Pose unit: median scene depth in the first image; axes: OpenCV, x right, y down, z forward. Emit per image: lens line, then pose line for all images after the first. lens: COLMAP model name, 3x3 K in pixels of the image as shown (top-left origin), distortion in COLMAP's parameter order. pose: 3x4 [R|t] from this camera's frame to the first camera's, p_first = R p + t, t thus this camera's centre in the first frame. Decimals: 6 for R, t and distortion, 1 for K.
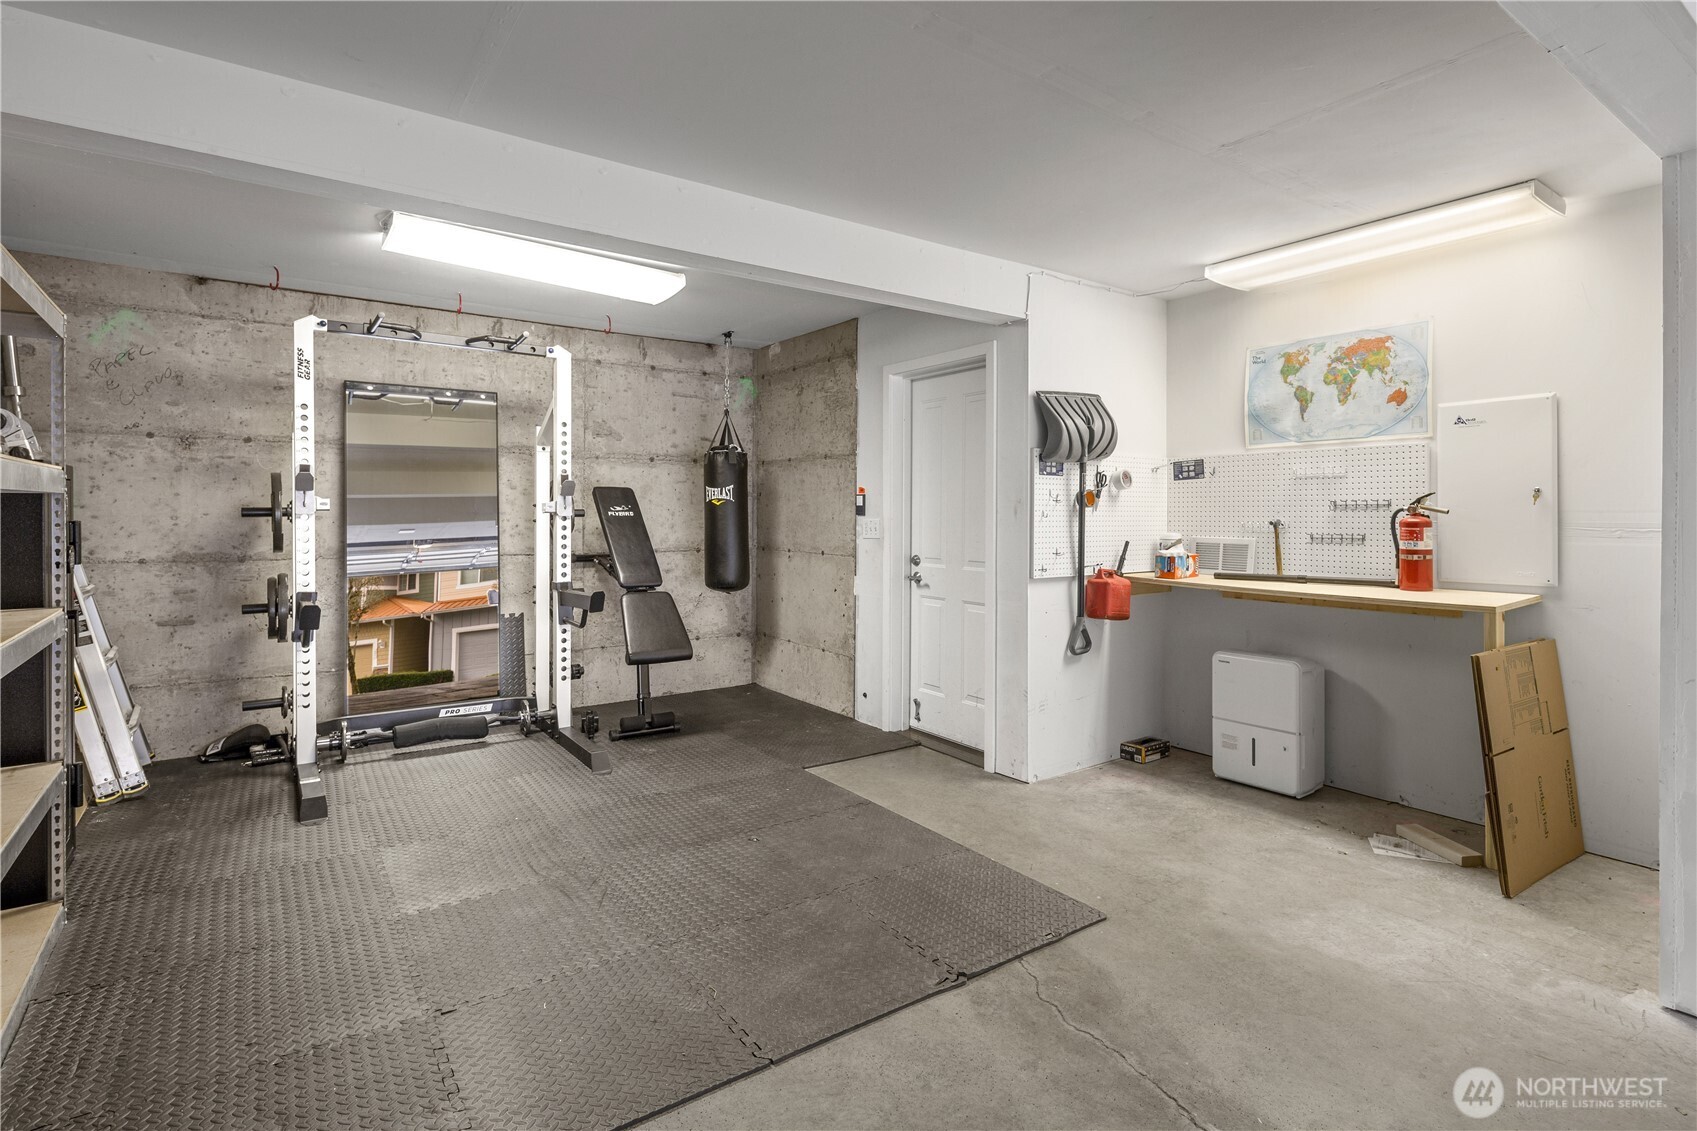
lens RADIAL K [[828.1, 0, 847.1], [0, 828.1, 509.2], [0, 0, 1]] dist [0.003838, -0.005926]
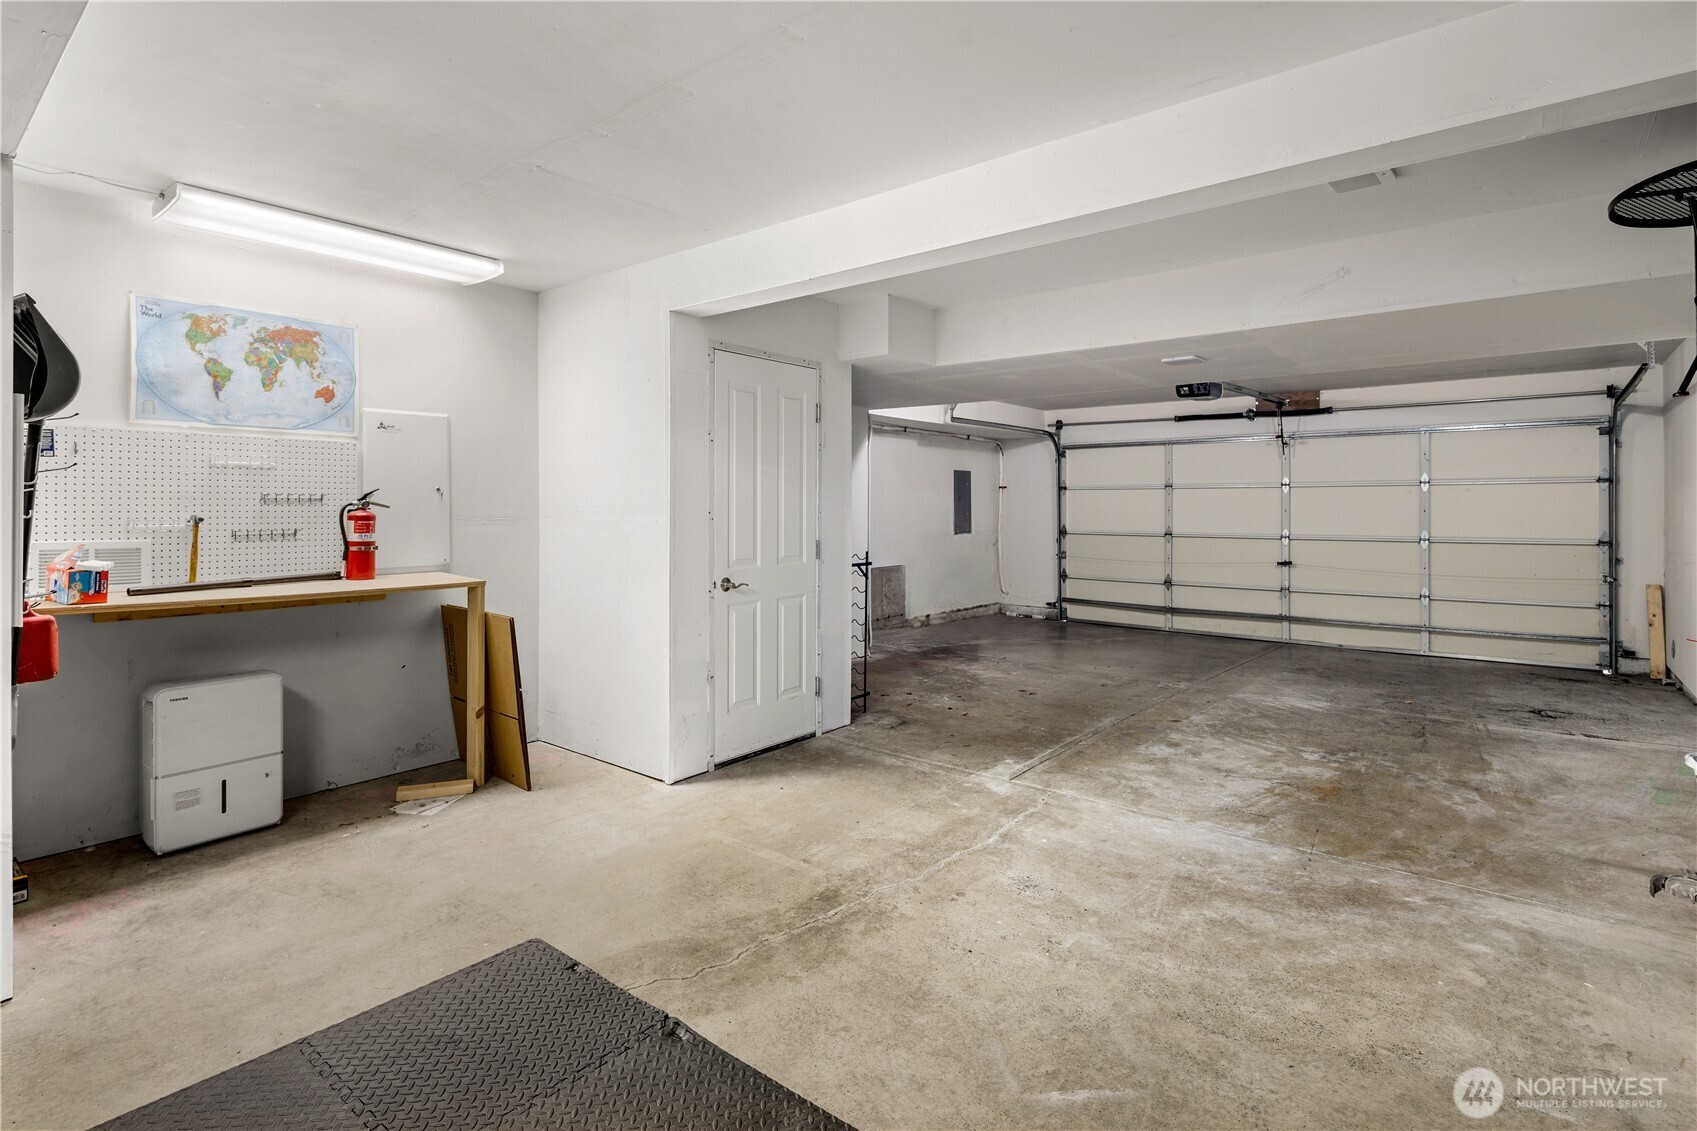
lens RADIAL K [[814.5, 0, 849.8], [0, 814.5, 500.1], [0, 0, 1]] dist [-0.000254, -0.000757]
pose [[-0.268224, 0.003391, 0.963350, -0.476279], [-0.010544, 0.999924, -0.006456, -0.004458], [-0.963299, -0.011890, -0.268168, 0.639417]]
